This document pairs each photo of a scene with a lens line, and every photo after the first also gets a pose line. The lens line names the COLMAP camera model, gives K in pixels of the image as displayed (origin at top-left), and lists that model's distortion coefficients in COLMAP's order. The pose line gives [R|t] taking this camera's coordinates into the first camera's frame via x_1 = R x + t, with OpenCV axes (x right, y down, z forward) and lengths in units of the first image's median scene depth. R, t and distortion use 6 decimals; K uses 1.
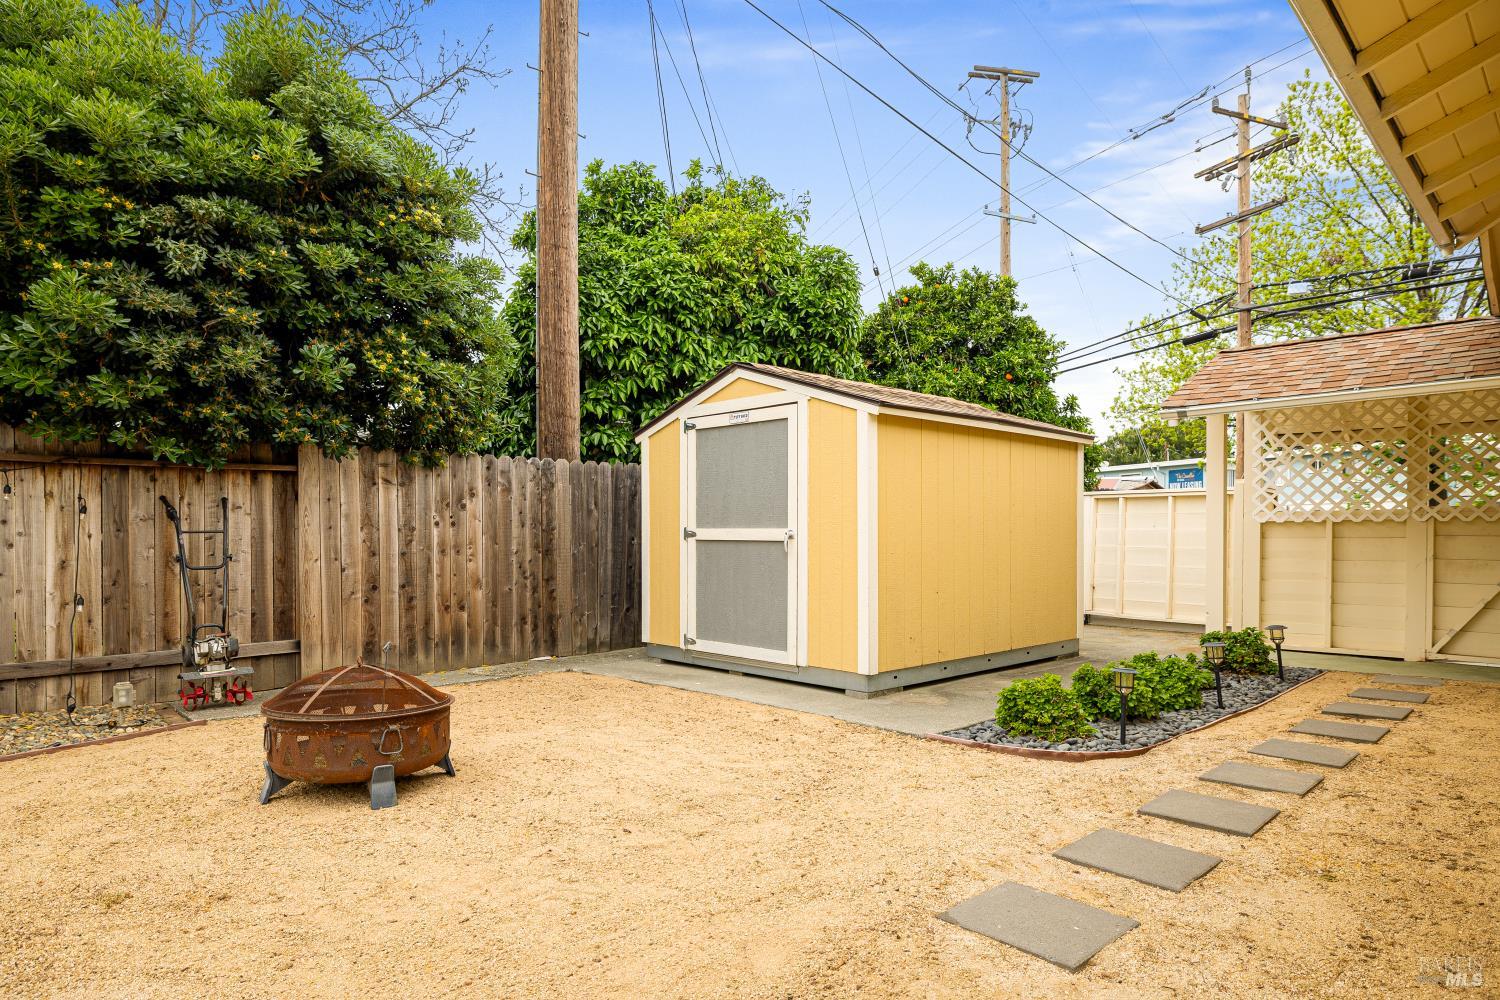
lens RADIAL K [[877.9, 0, 747.4], [0, 877.9, 542.4], [0, 0, 1]] dist [-0.003608, 0.004239]
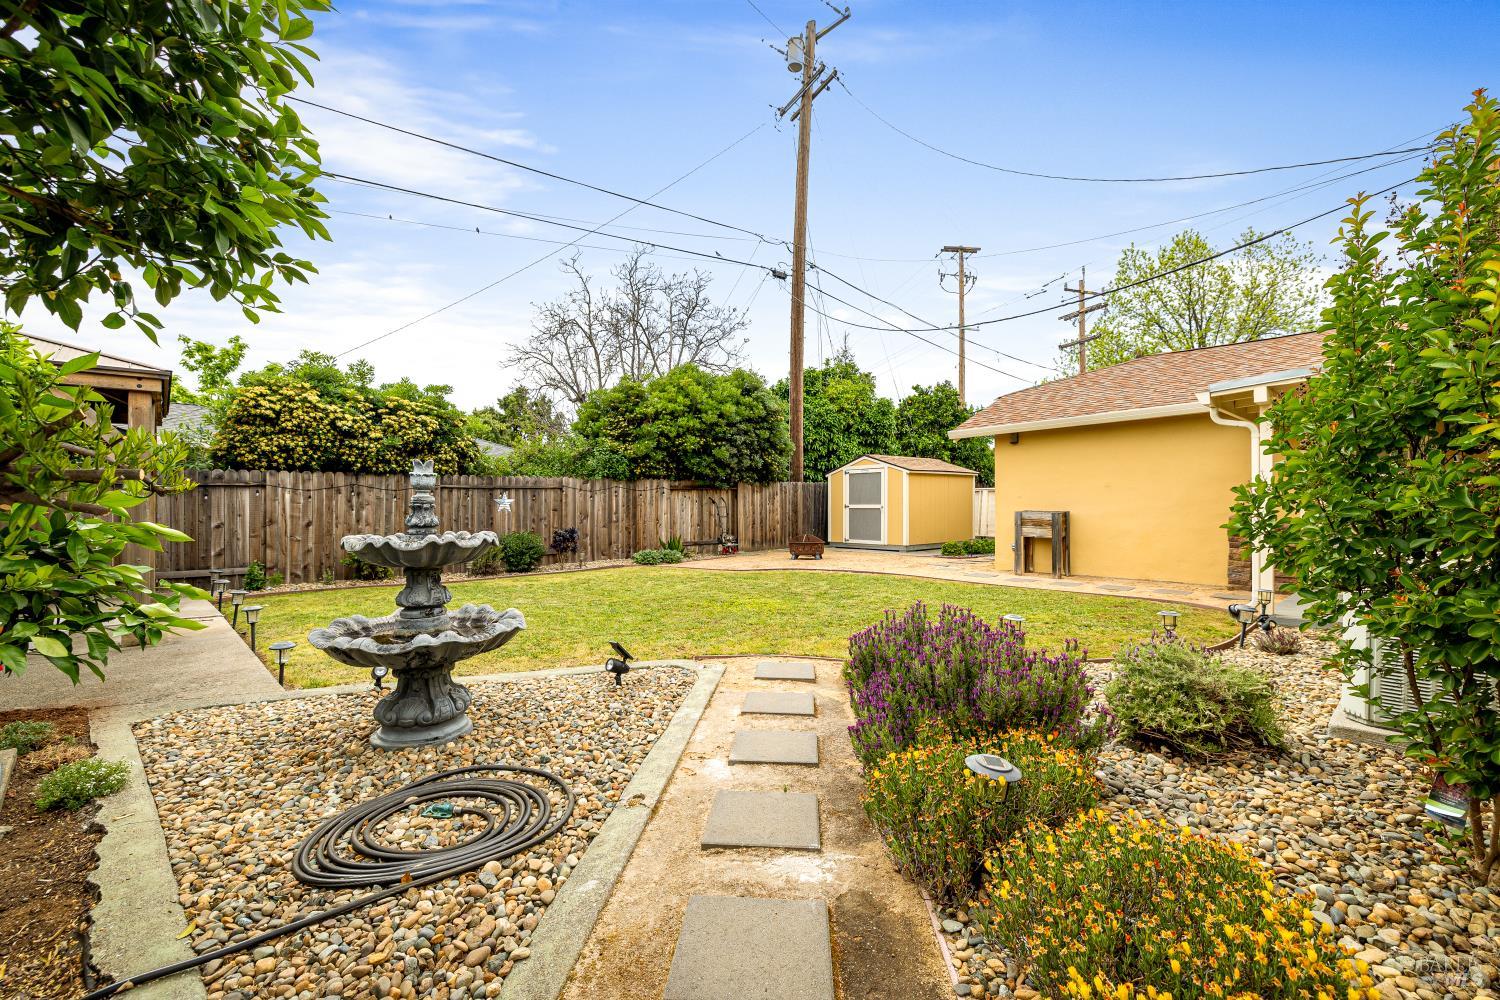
lens RADIAL K [[643.7, 0, 756.0], [0, 643.7, 515.0], [0, 0, 1]] dist [0.003568, -0.001447]
pose [[0.999030, -0.008484, -0.043210, -0.299143], [0.008727, 0.999947, 0.005439, 0.006231], [0.043161, -0.005811, 0.999051, -1.371243]]
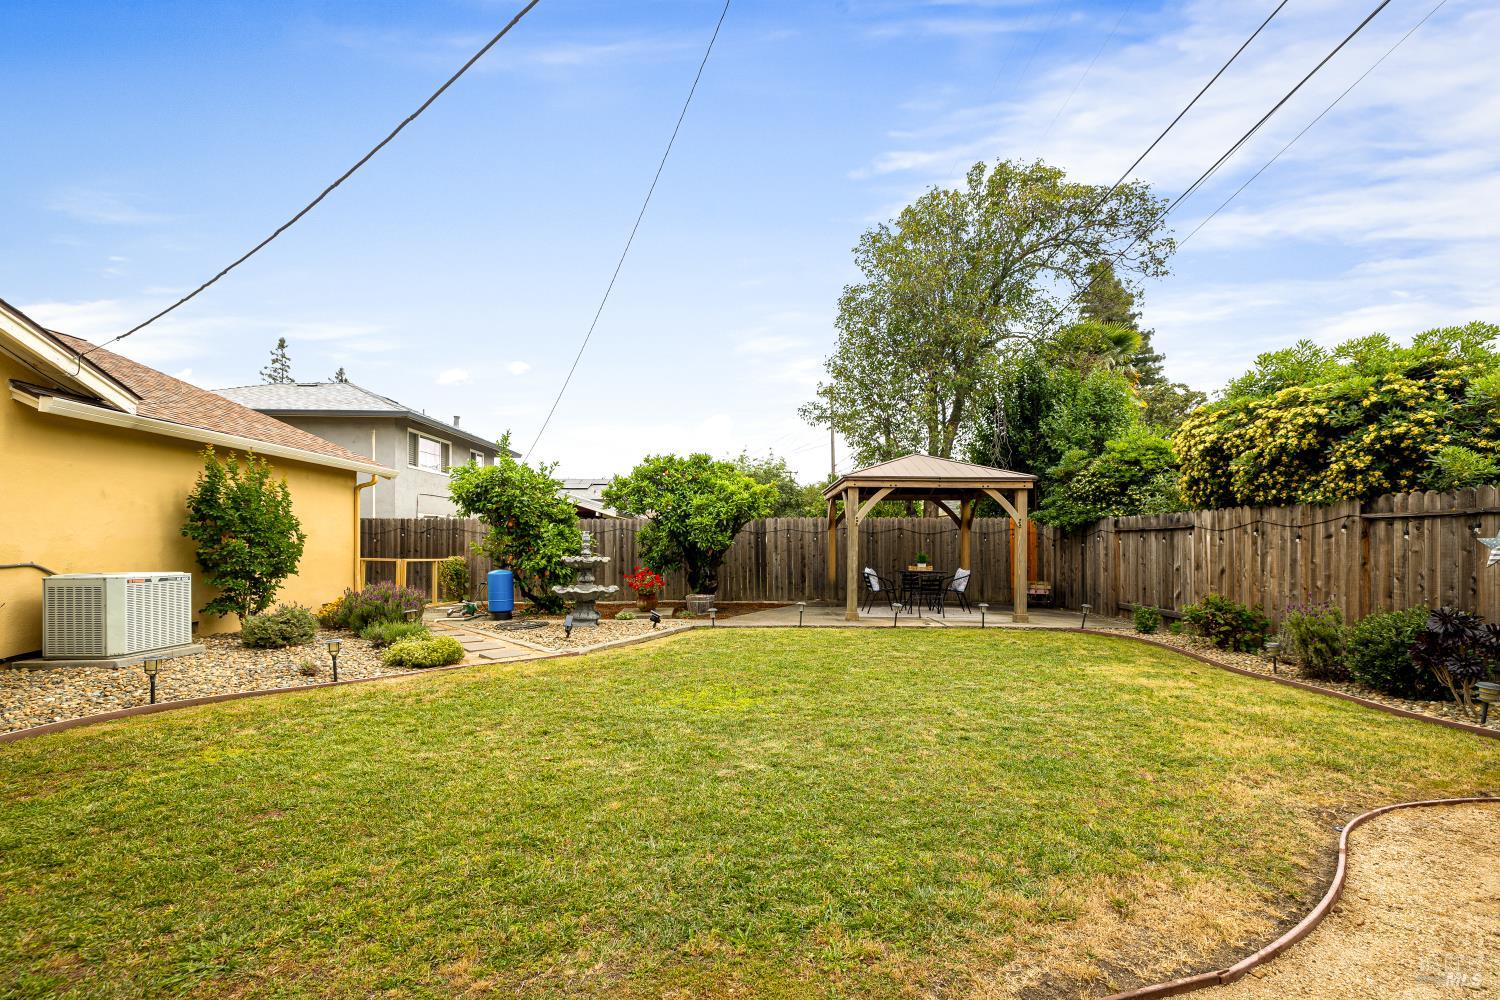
lens RADIAL K [[643.7, 0, 743.1], [0, 643.7, 547.3], [0, 0, 1]] dist [0.003568, -0.001447]
pose [[-0.717513, -0.007939, -0.696500, 0.125545], [-0.015844, 0.999862, 0.004925, -0.010581], [0.696365, 0.014569, -0.717540, 0.264977]]
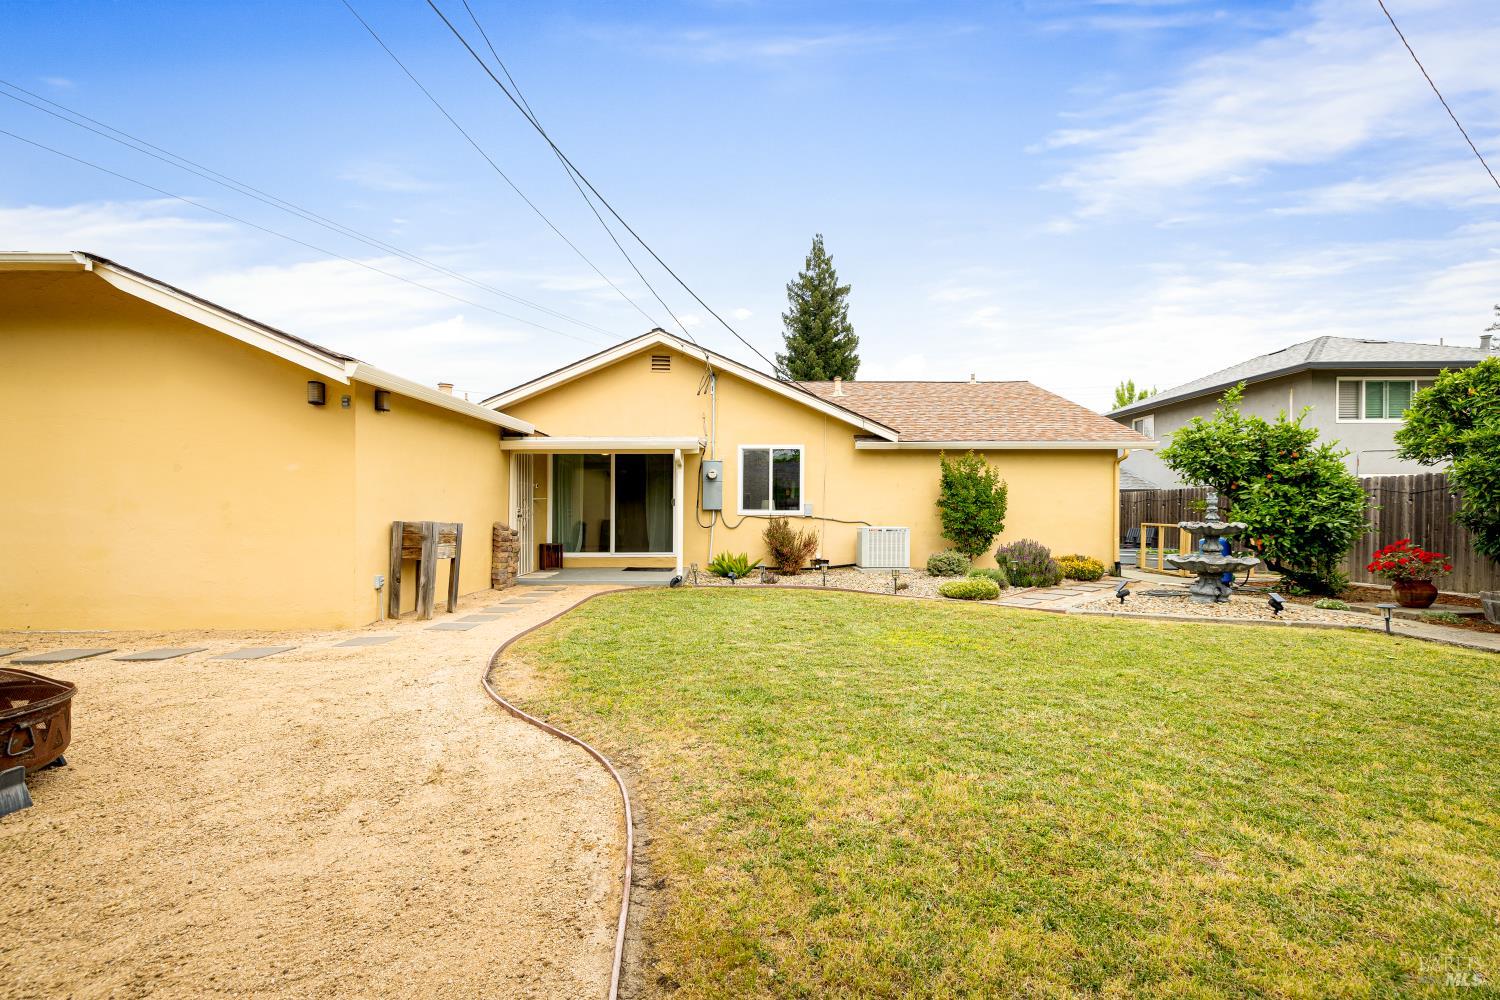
lens RADIAL K [[643.7, 0, 757.5], [0, 643.7, 519.0], [0, 0, 1]] dist [0.003568, -0.001447]
pose [[-0.715365, -0.008393, 0.698701, -0.781073], [0.004635, 0.999849, 0.016757, -0.007440], [-0.698736, 0.015226, -0.715218, 0.467568]]
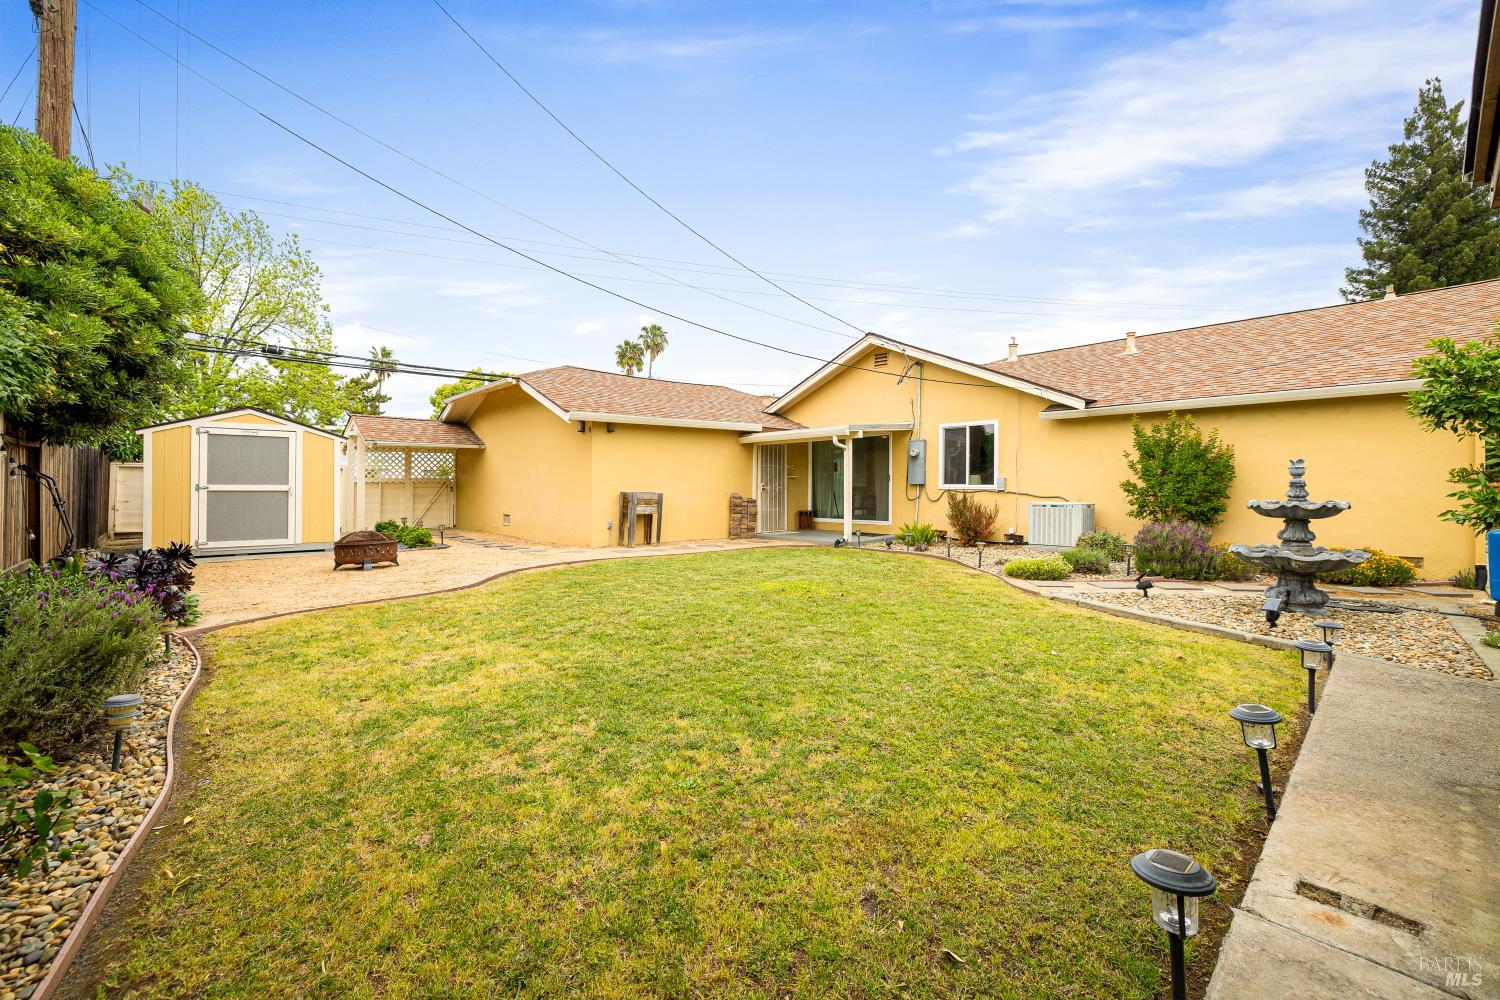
lens RADIAL K [[643.7, 0, 747.1], [0, 643.7, 482.2], [0, 0, 1]] dist [0.003568, -0.001447]
pose [[0.054201, 0.007182, 0.998504, -1.420650], [0.009080, 0.999929, -0.007685, 0.000612], [-0.998489, 0.009483, 0.054132, -0.262123]]
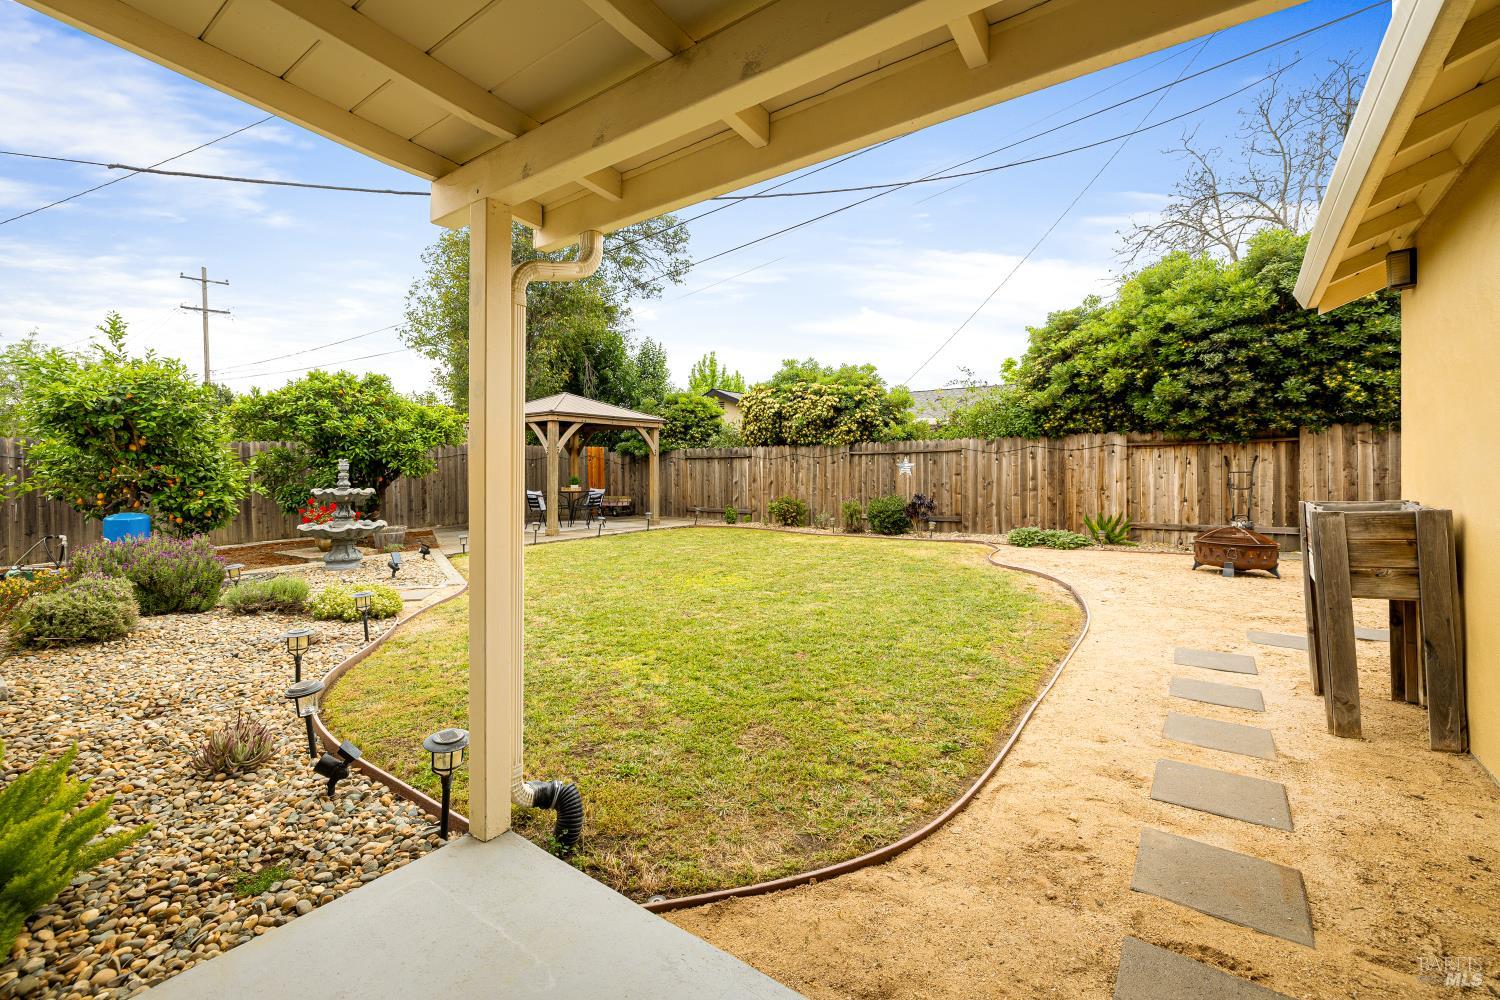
lens RADIAL K [[643.7, 0, 713.3], [0, 643.7, 474.2], [0, 0, 1]] dist [0.003568, -0.001447]
pose [[0.119033, 0.005367, -0.992876, 0.672187], [-0.000323, 0.999986, 0.005366, -0.012266], [0.992890, -0.000318, 0.119033, -0.406591]]
